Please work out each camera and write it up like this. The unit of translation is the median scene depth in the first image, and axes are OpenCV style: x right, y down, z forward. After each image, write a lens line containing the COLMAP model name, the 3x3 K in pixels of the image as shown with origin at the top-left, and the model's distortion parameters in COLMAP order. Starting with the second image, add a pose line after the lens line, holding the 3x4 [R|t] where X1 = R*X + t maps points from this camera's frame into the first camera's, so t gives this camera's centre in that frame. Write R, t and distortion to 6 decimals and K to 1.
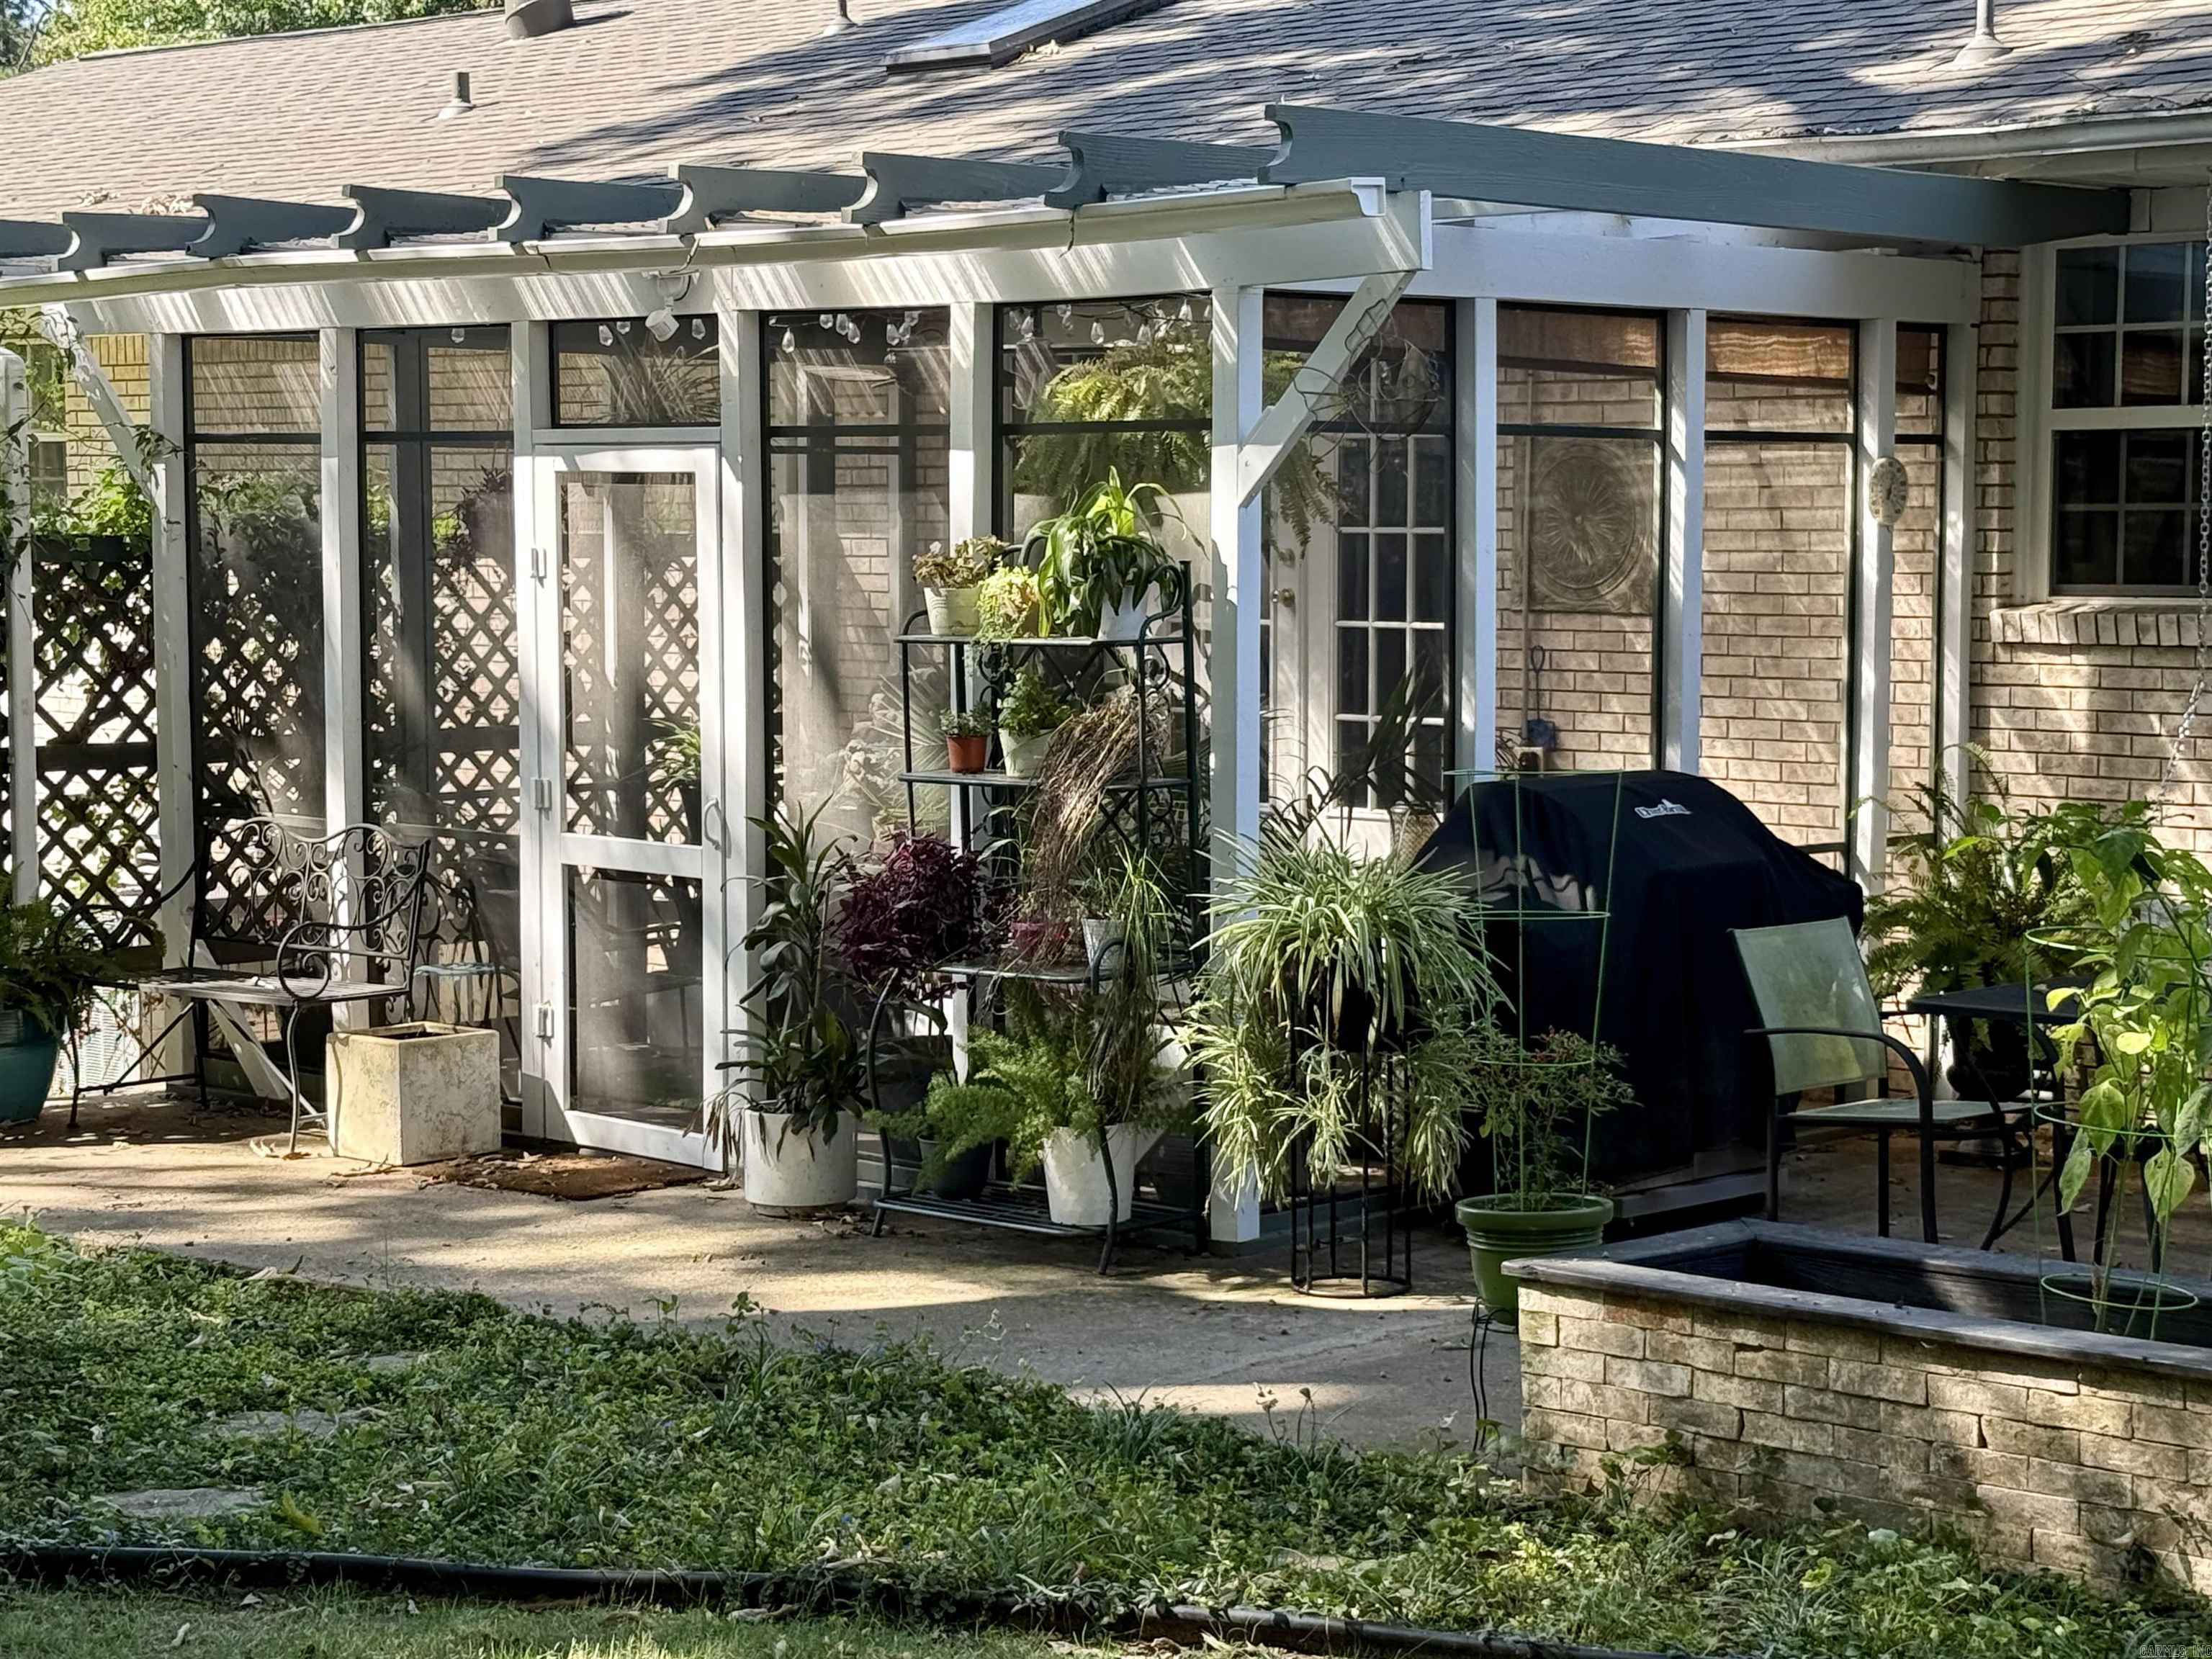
lens RADIAL K [[4045.2, 0, 1102.4], [0, 4045.2, 833.6], [0, 0, 1]] dist [0.077246, 0.089525]
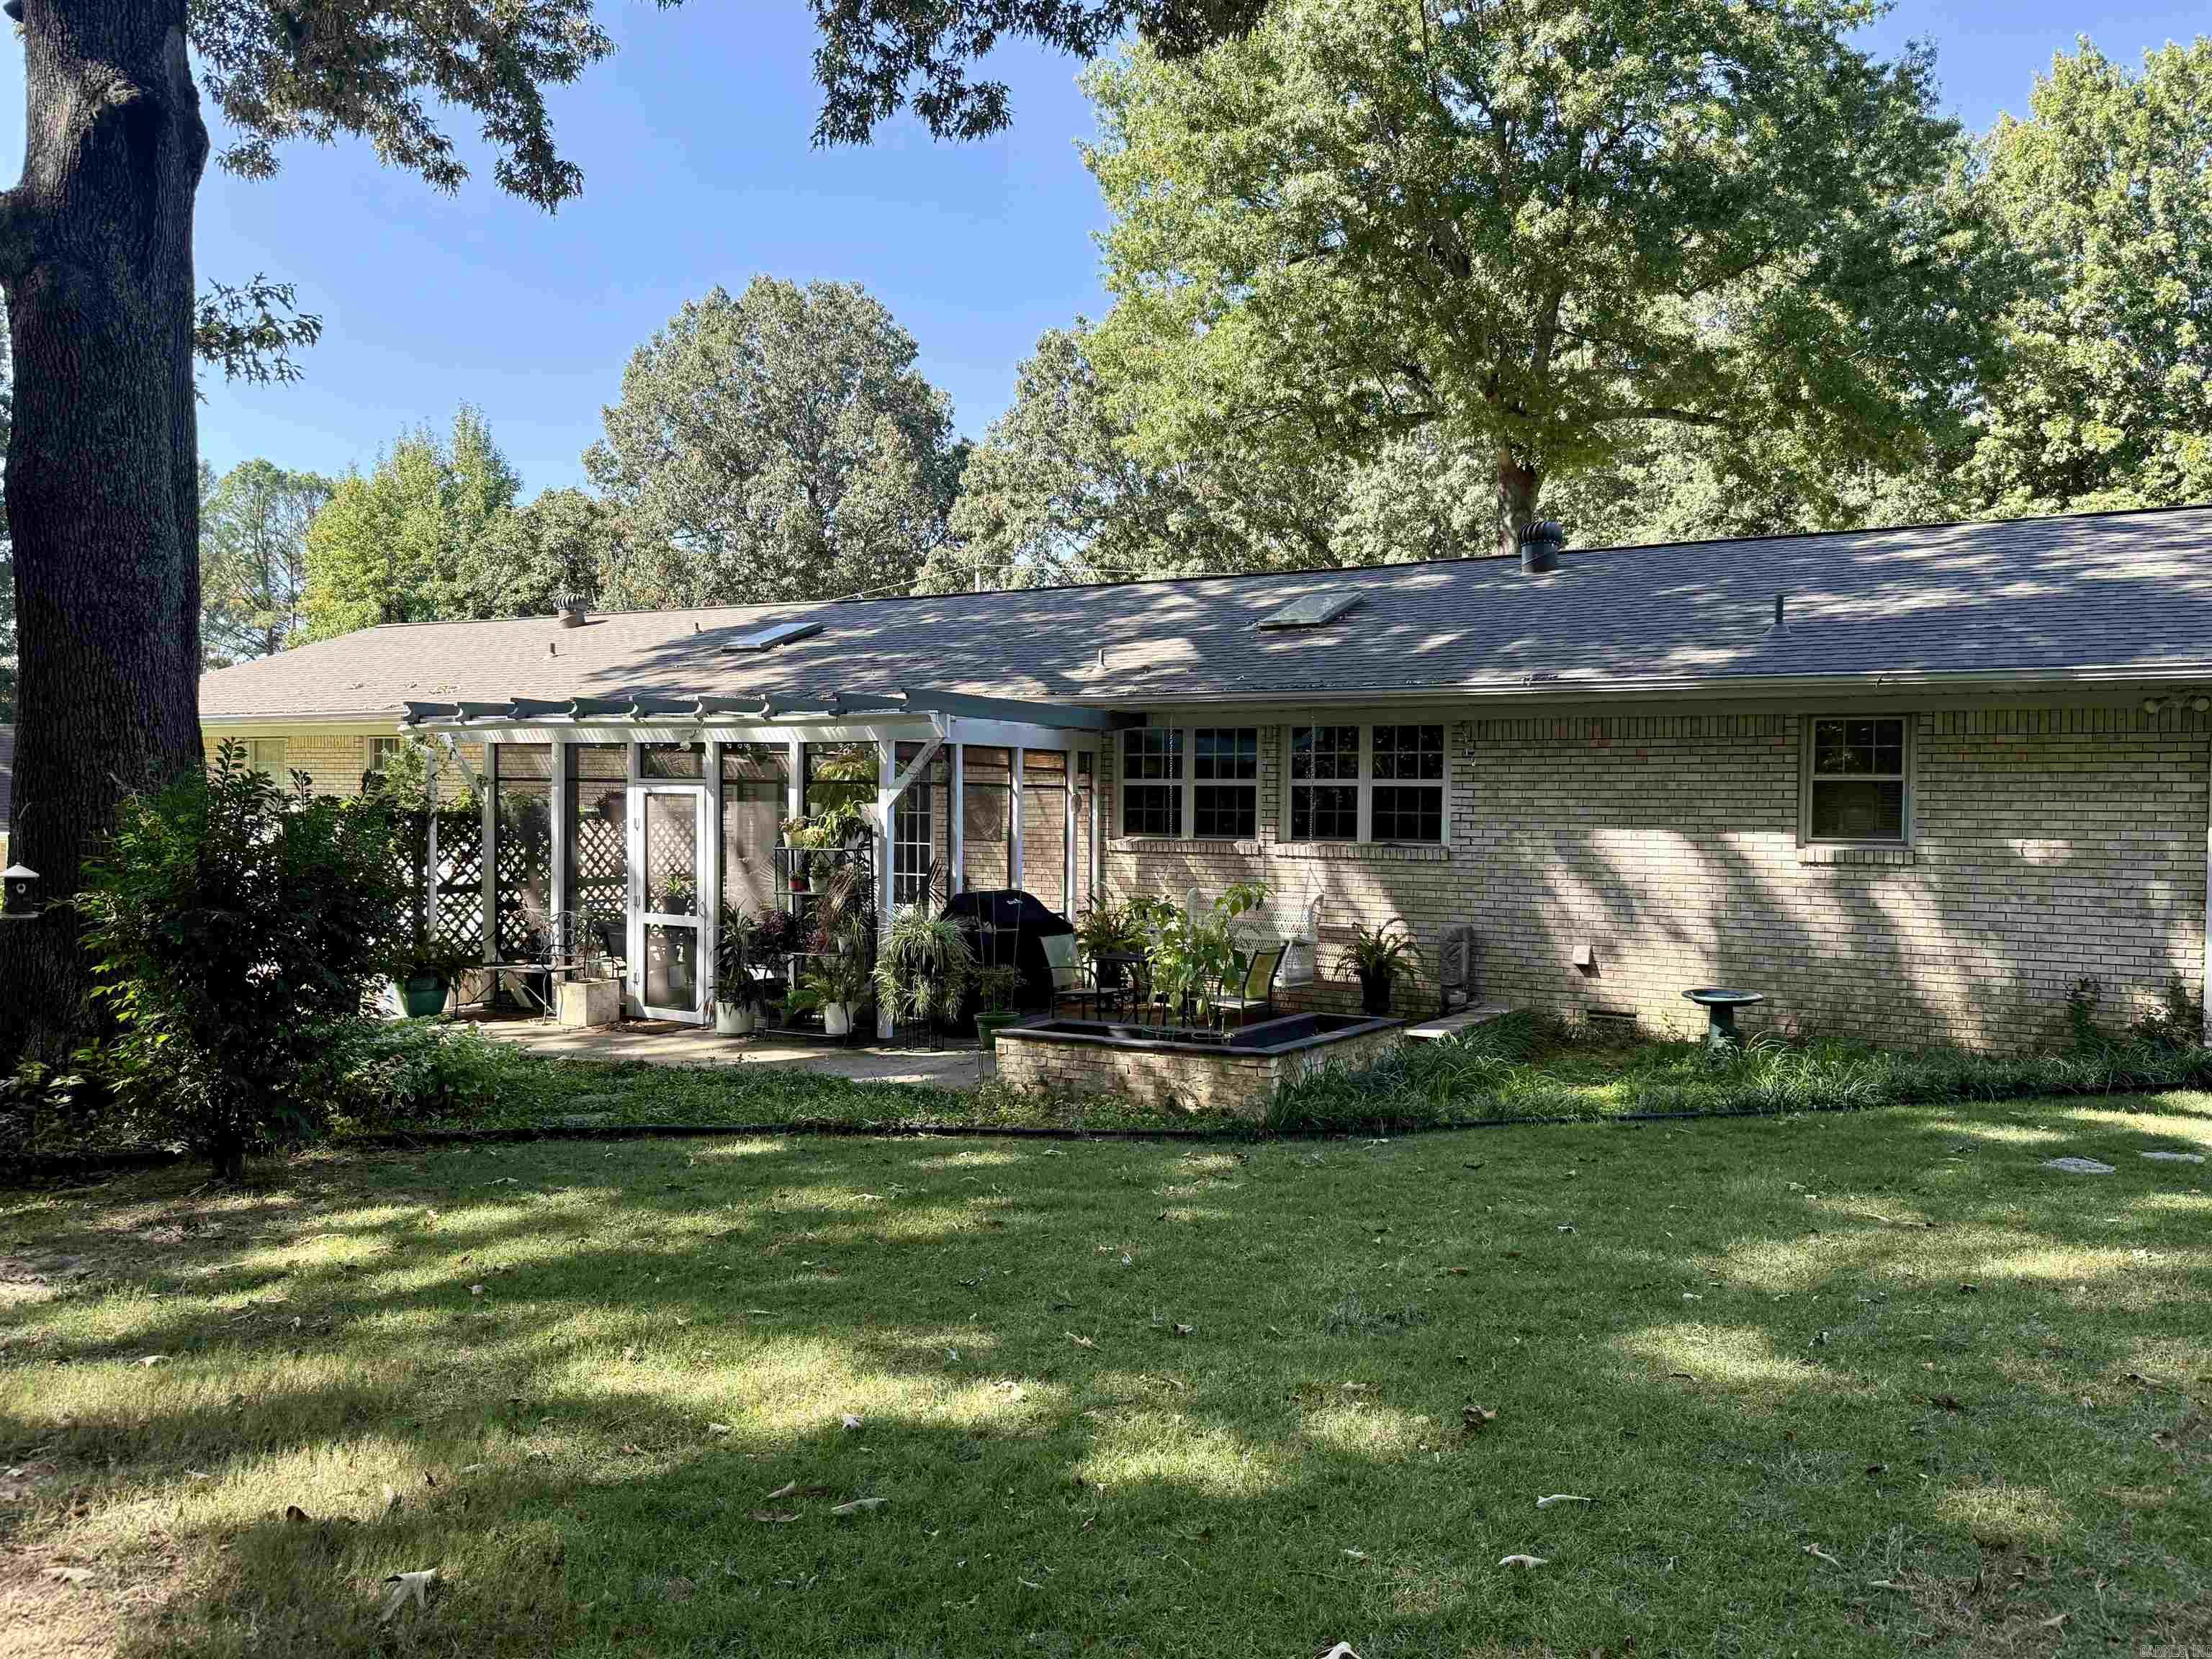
lens RADIAL K [[1614.6, 0, 1108.5], [0, 1614.6, 828.3], [0, 0, 1]] dist [0.005751, 0.000599]
pose [[0.969366, 0.004700, 0.245575, -0.099347], [0.009621, 0.998323, -0.057082, 0.009279], [-0.245432, 0.057696, 0.967695, -0.255903]]
